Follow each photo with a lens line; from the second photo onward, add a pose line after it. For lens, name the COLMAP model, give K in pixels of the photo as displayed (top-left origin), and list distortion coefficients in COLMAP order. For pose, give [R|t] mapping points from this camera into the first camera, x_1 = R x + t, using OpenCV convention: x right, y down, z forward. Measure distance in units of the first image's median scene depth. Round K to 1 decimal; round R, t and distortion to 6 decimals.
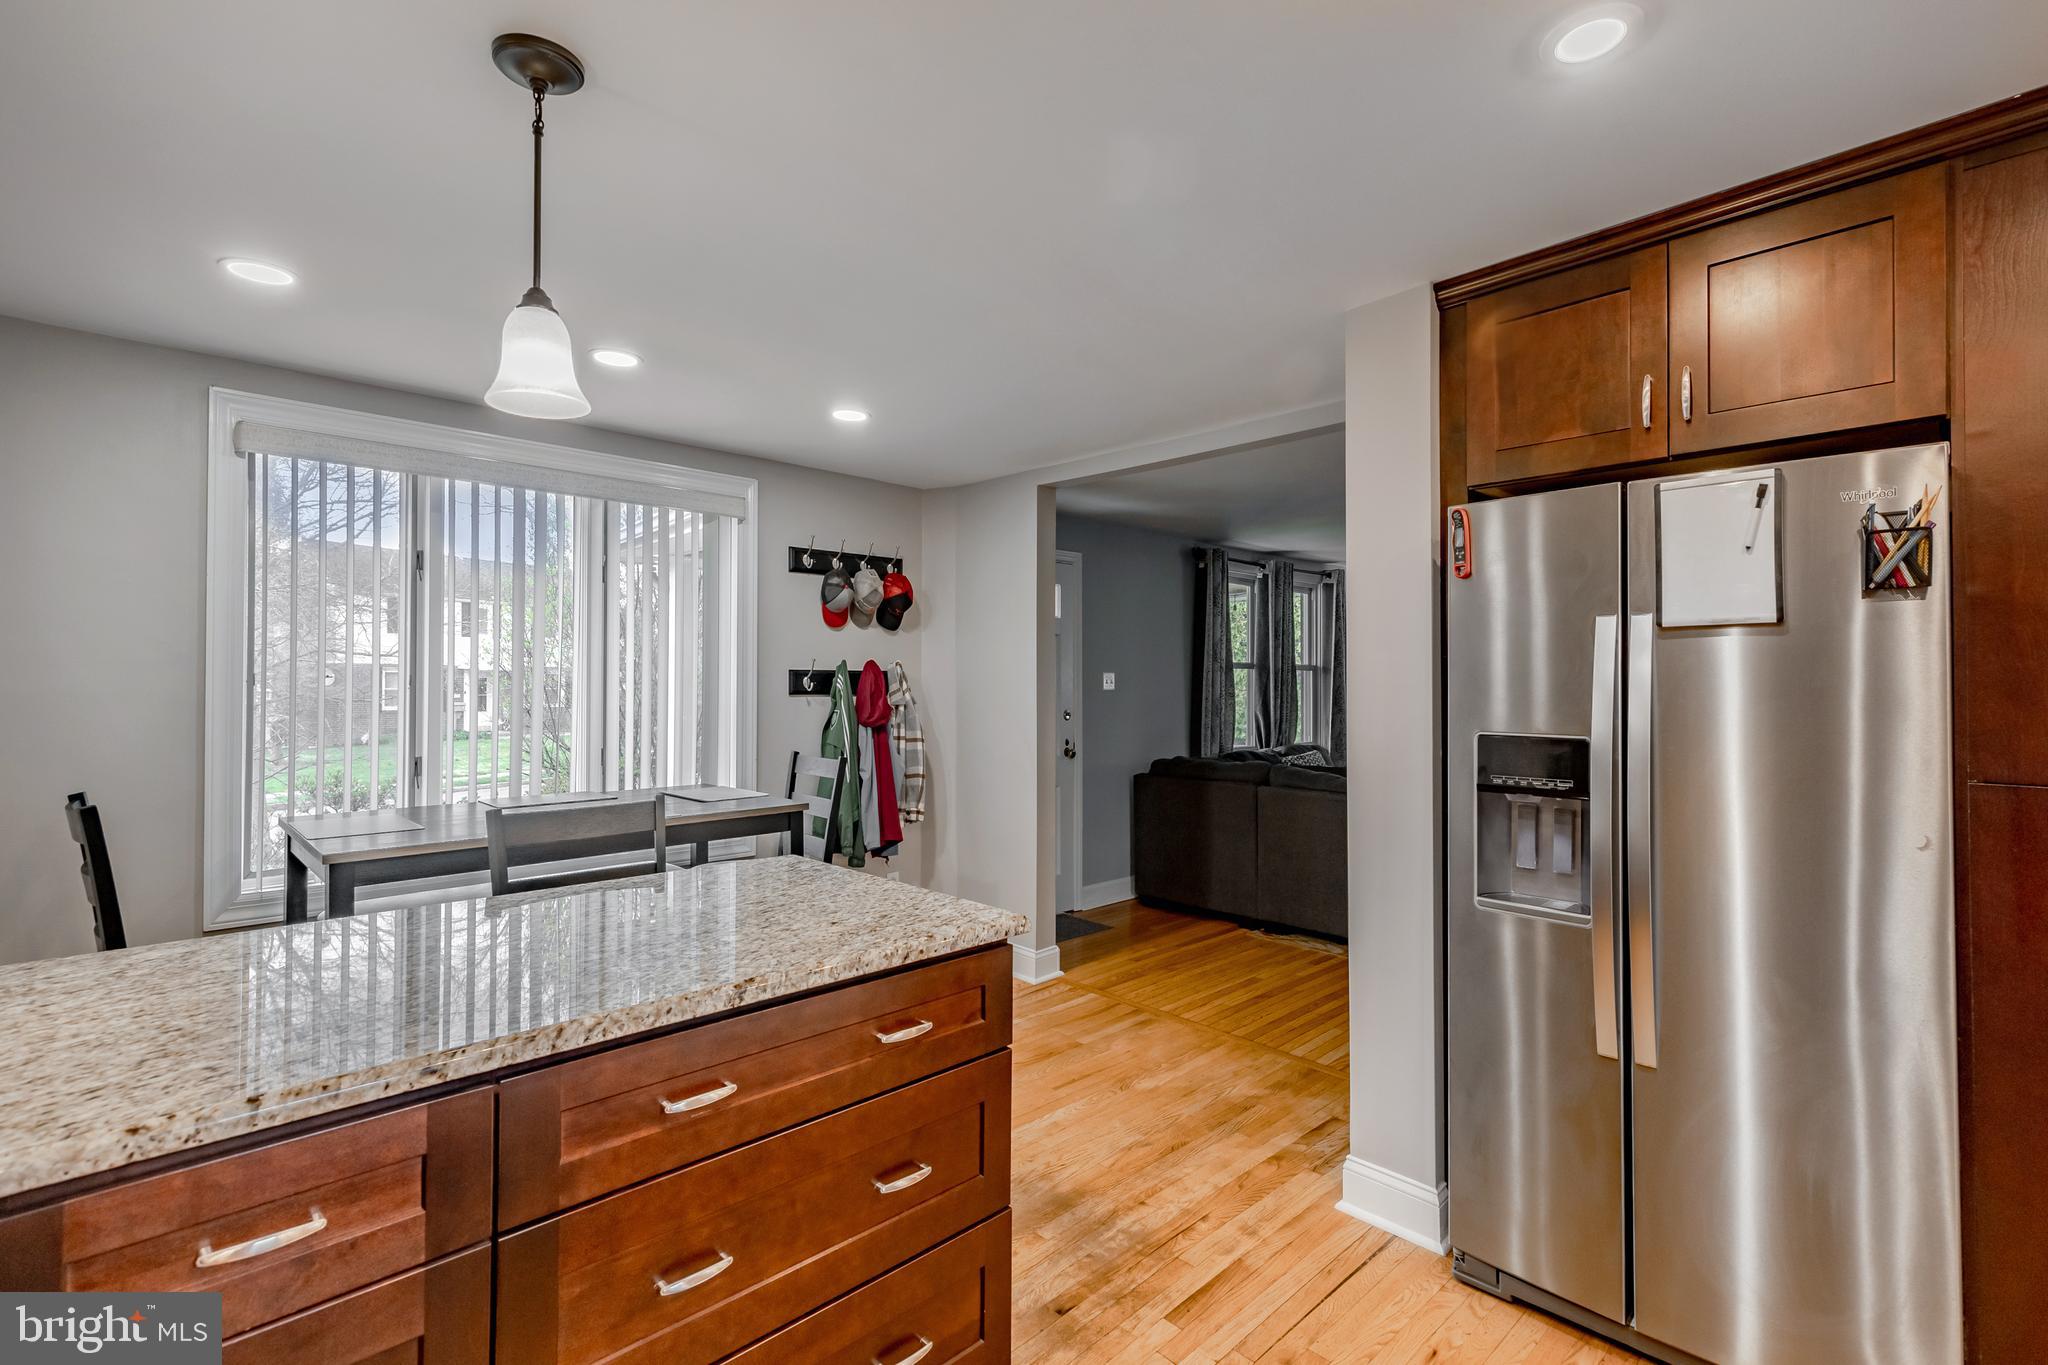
lens RADIAL K [[940.8, 0, 1024.0], [0, 940.8, 682.5], [0, 0, 1]] dist [0.000585, 0.000136]
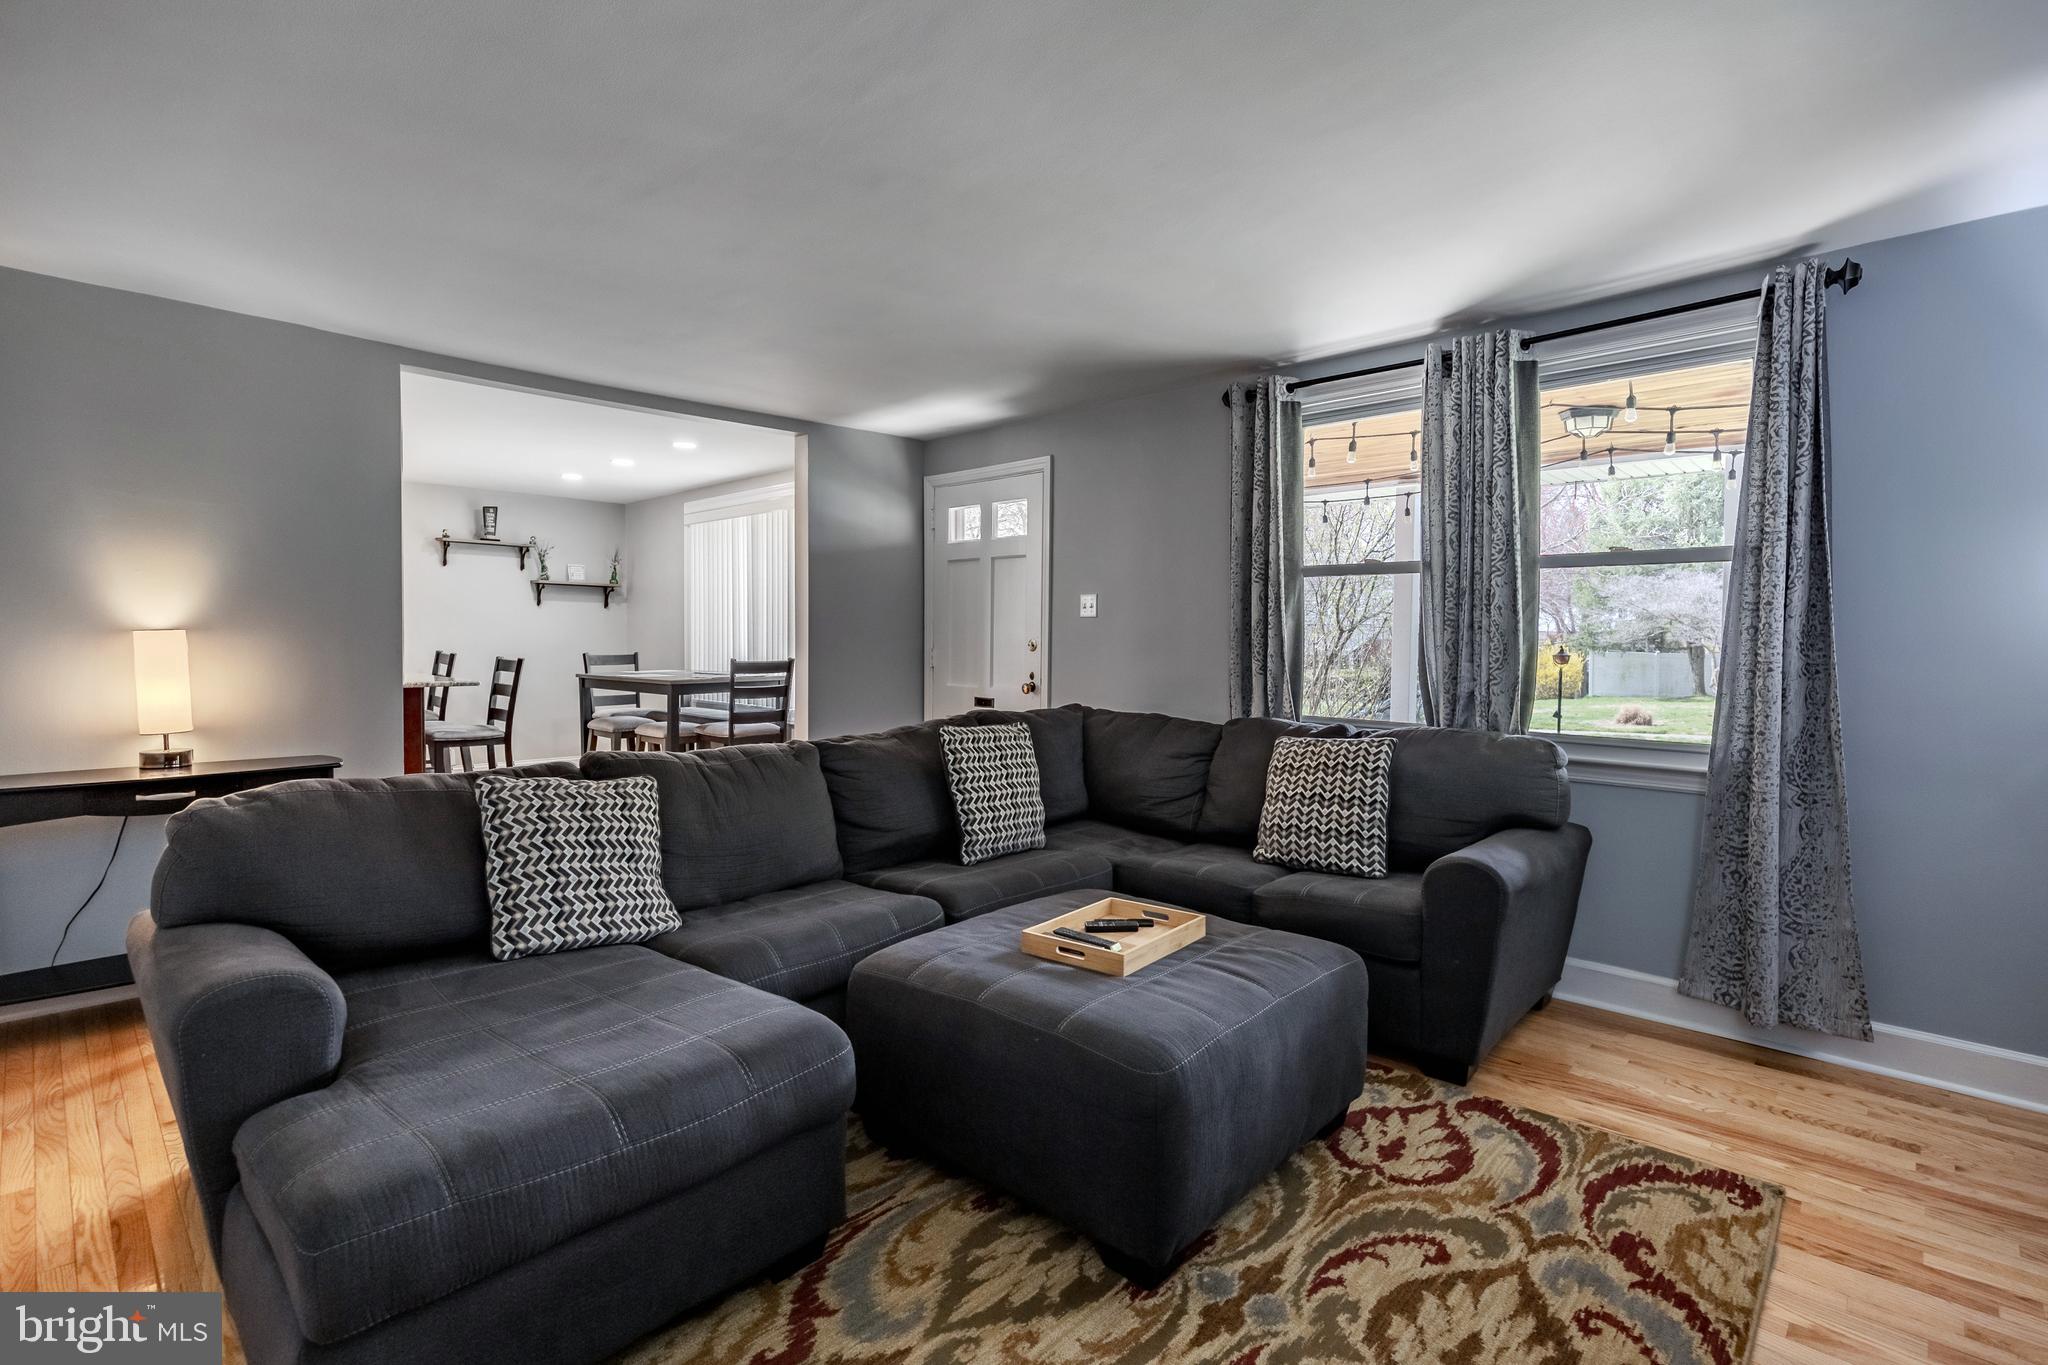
lens RADIAL K [[893.9, 0, 1027.8], [0, 893.9, 669.8], [0, 0, 1]] dist [-0.001583, -0.000064]
pose [[0.059798, 0.030874, -0.997733, 2.557306], [-0.011635, 0.999475, 0.030231, 0.093150], [0.998143, 0.009801, 0.060126, 2.735155]]
